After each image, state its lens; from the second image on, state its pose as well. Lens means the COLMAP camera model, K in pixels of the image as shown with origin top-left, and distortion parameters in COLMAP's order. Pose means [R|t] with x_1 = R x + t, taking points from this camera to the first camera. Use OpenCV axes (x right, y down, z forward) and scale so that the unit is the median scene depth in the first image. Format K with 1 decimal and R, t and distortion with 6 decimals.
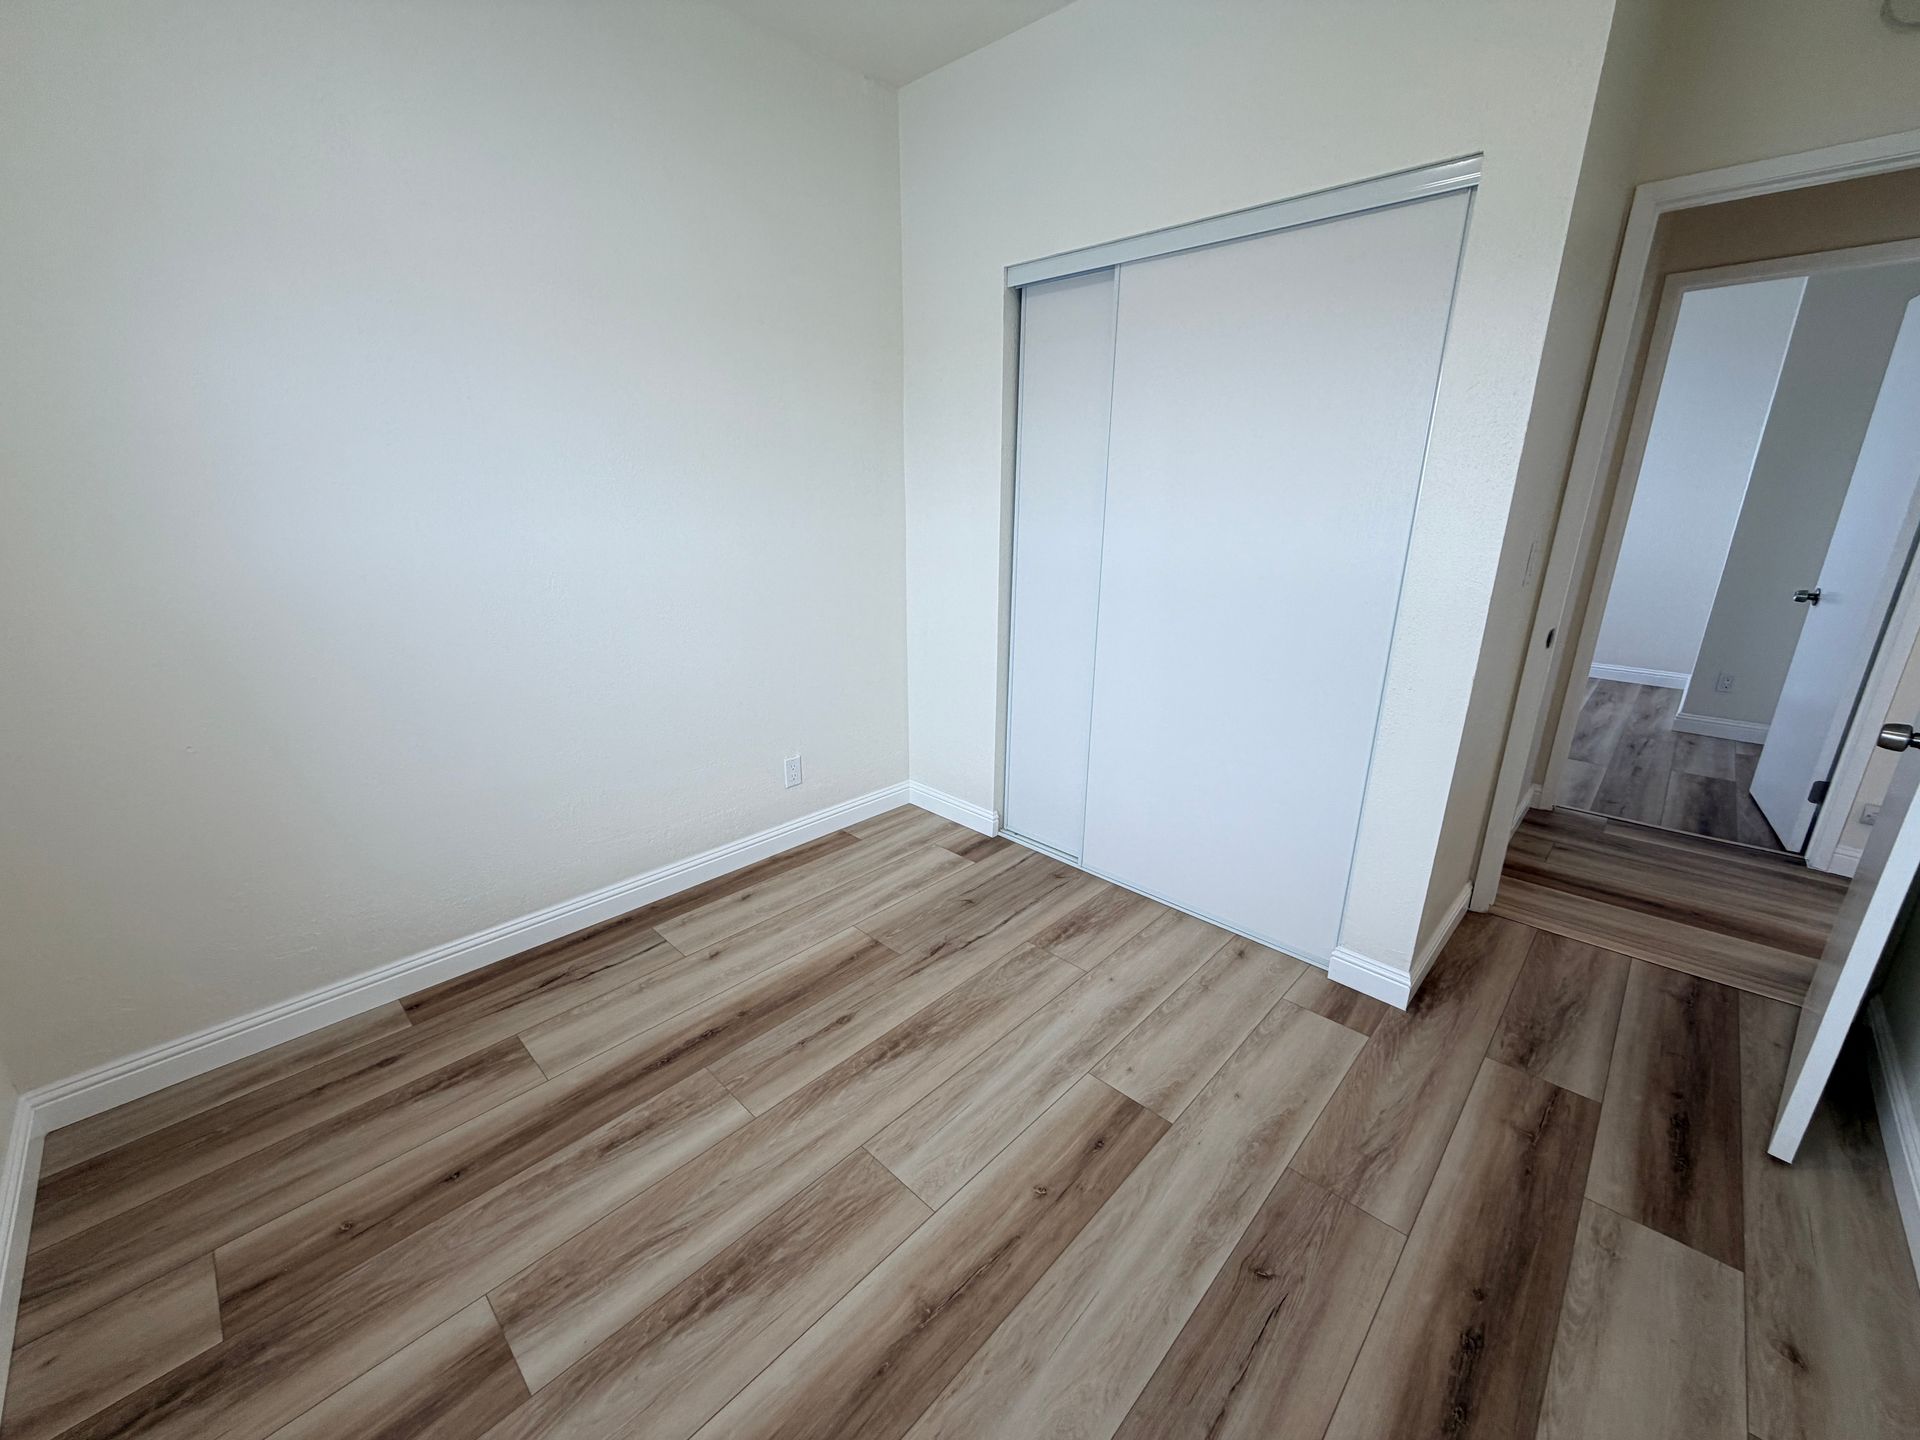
lens RADIAL K [[767.4, 0, 953.5], [0, 767.4, 720.5], [0, 0, 1]] dist [-0.000650, -0.000183]
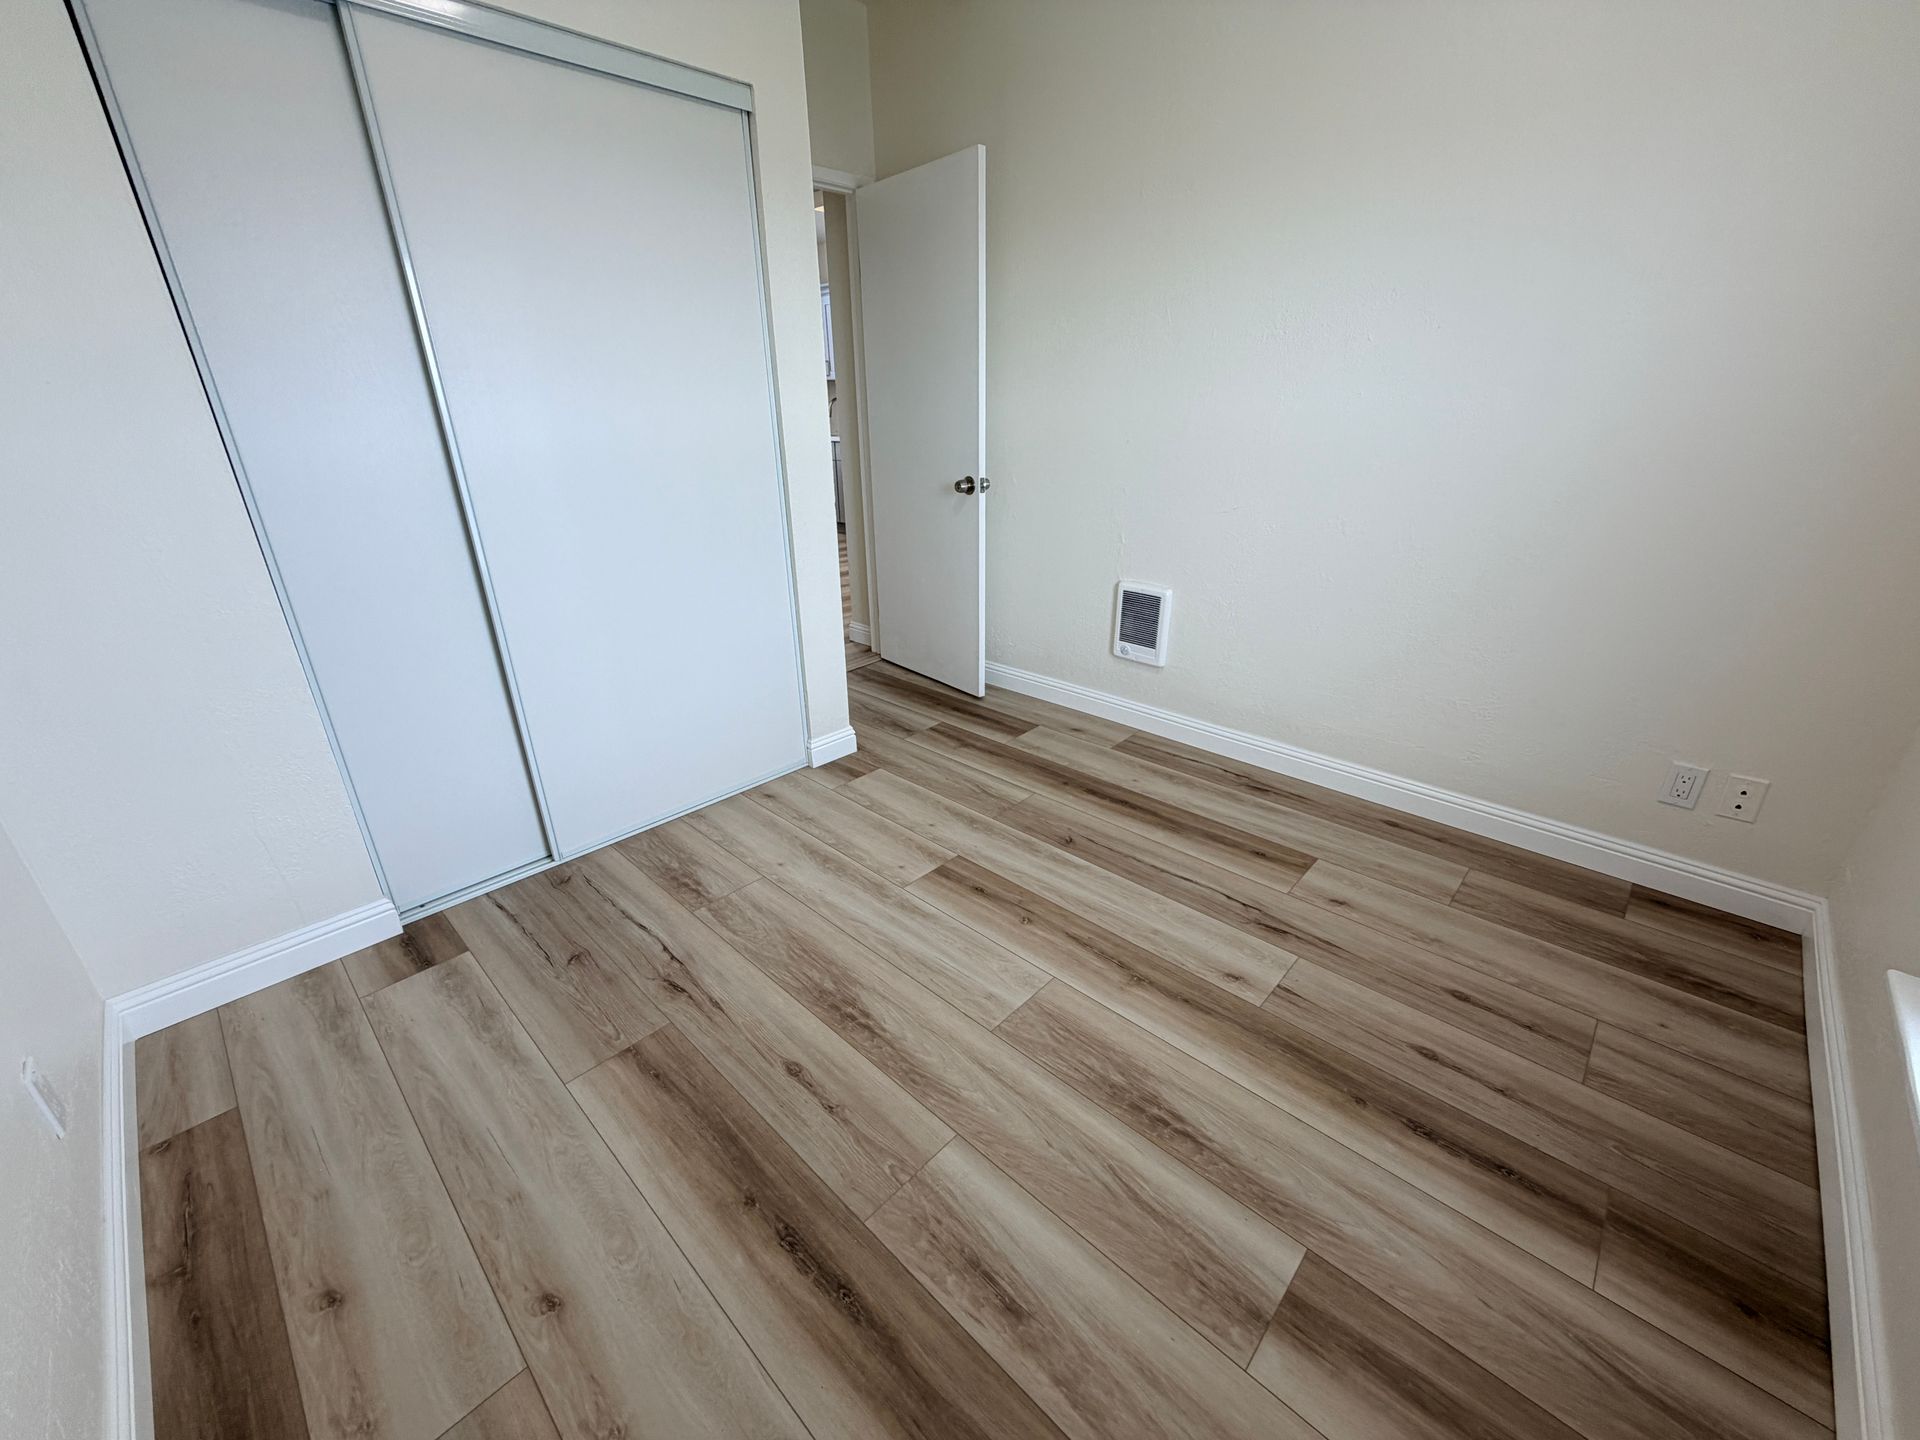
lens RADIAL K [[764.9, 0, 951.1], [0, 764.9, 718.2], [0, 0, 1]] dist [0.000175, 0.000124]
pose [[-0.005552, -0.386630, 0.922218, -0.838950], [0.310572, 0.875960, 0.369106, -0.174630], [-0.950534, 0.288465, 0.115213, 0.784118]]
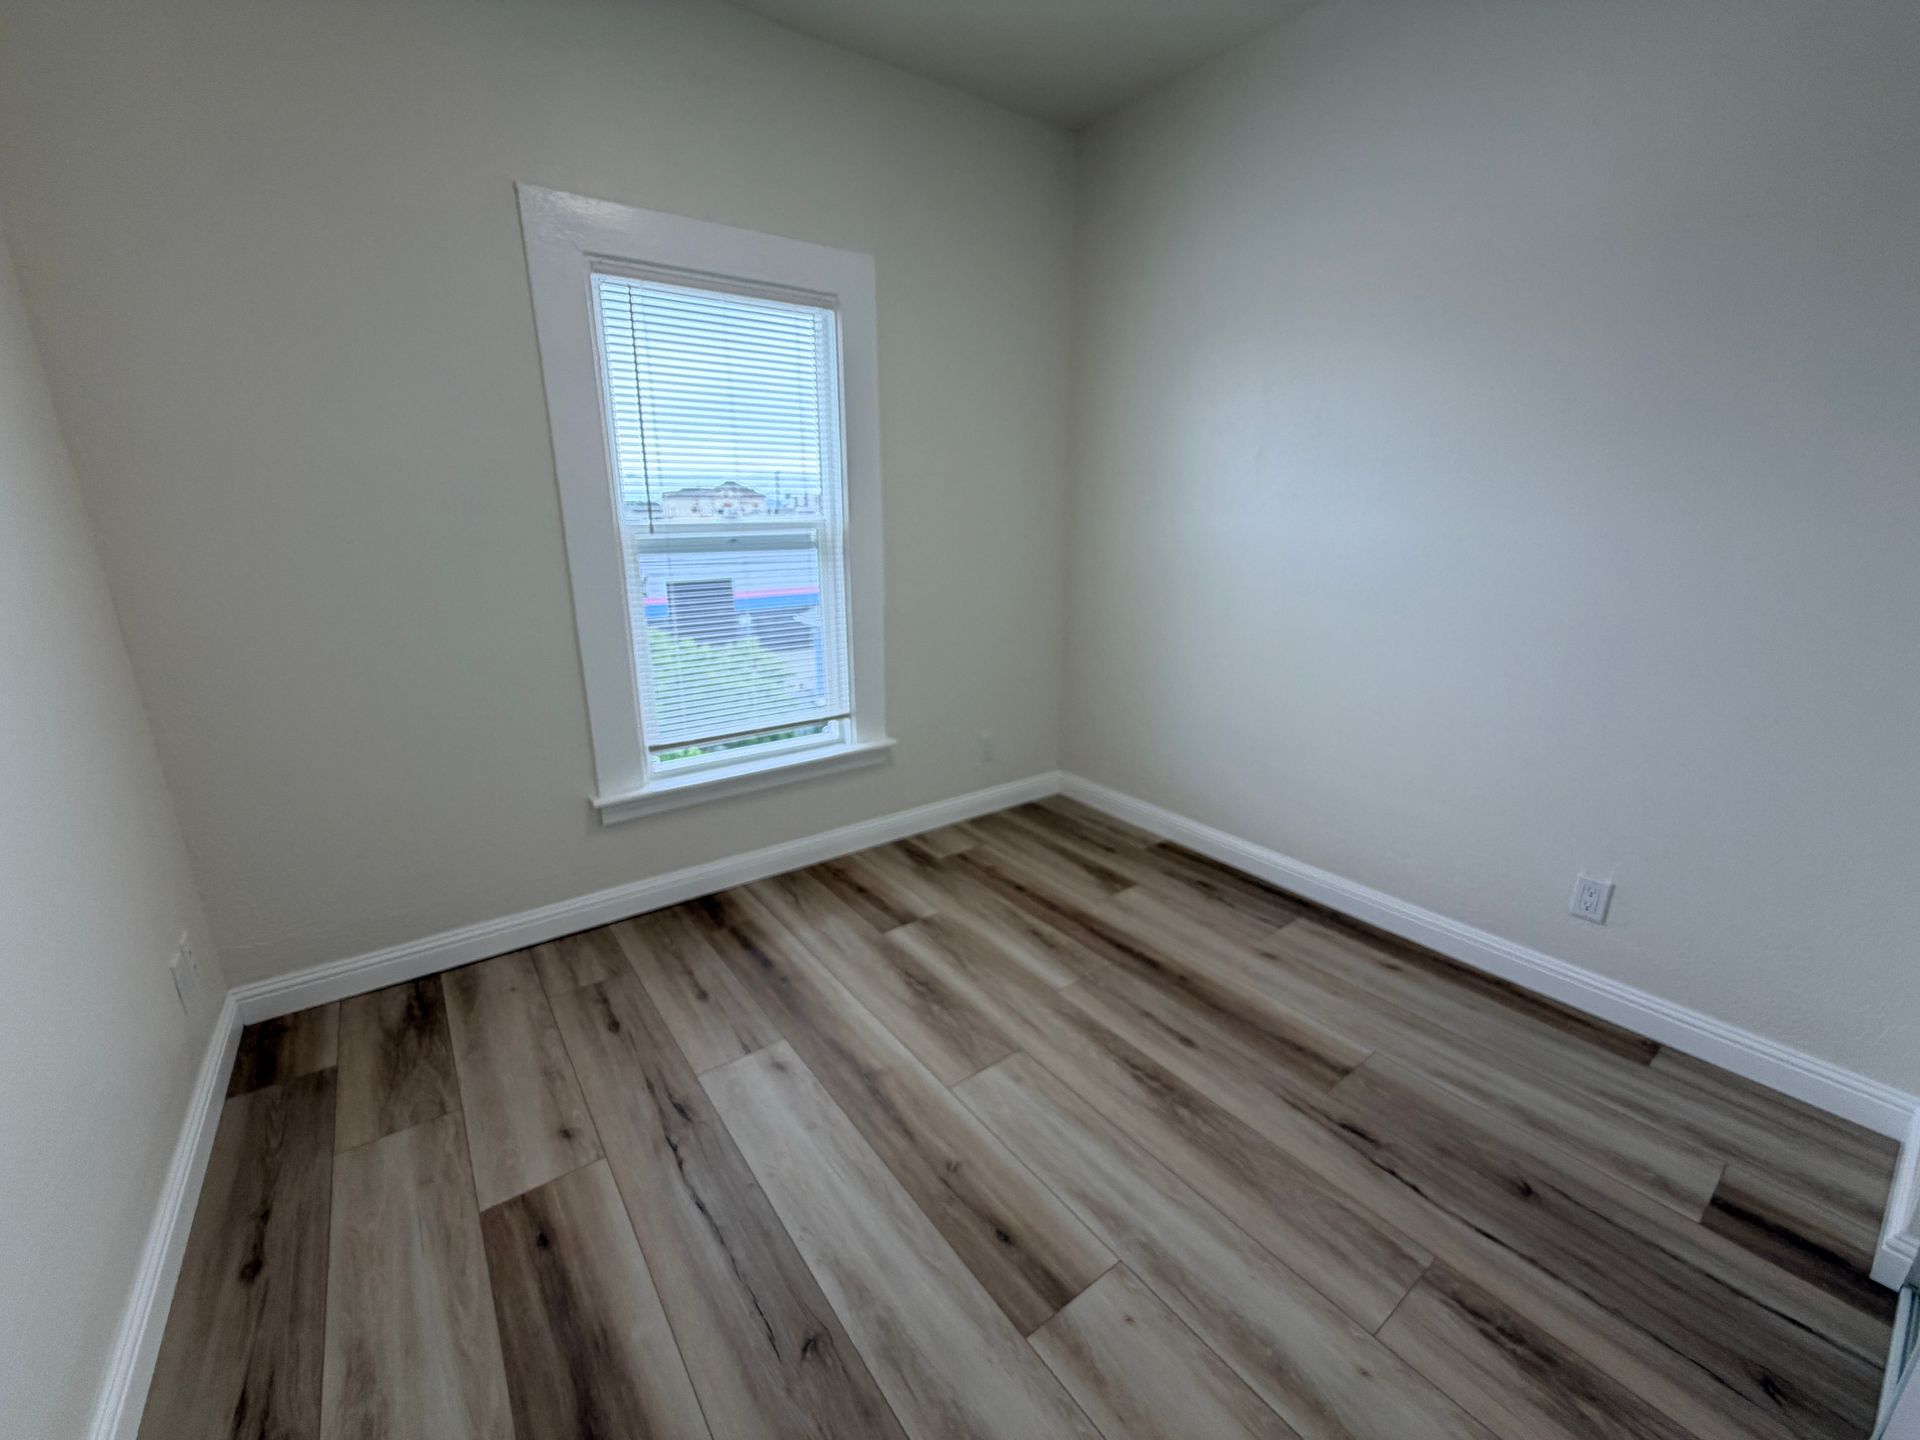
lens RADIAL K [[767.4, 0, 953.5], [0, 767.4, 720.5], [0, 0, 1]] dist [-0.000650, -0.000183]
pose [[-0.165493, 0.263447, -0.950372, 0.825508], [-0.287991, 0.908748, 0.302058, -0.202311], [0.943225, 0.323688, -0.074521, 0.794039]]
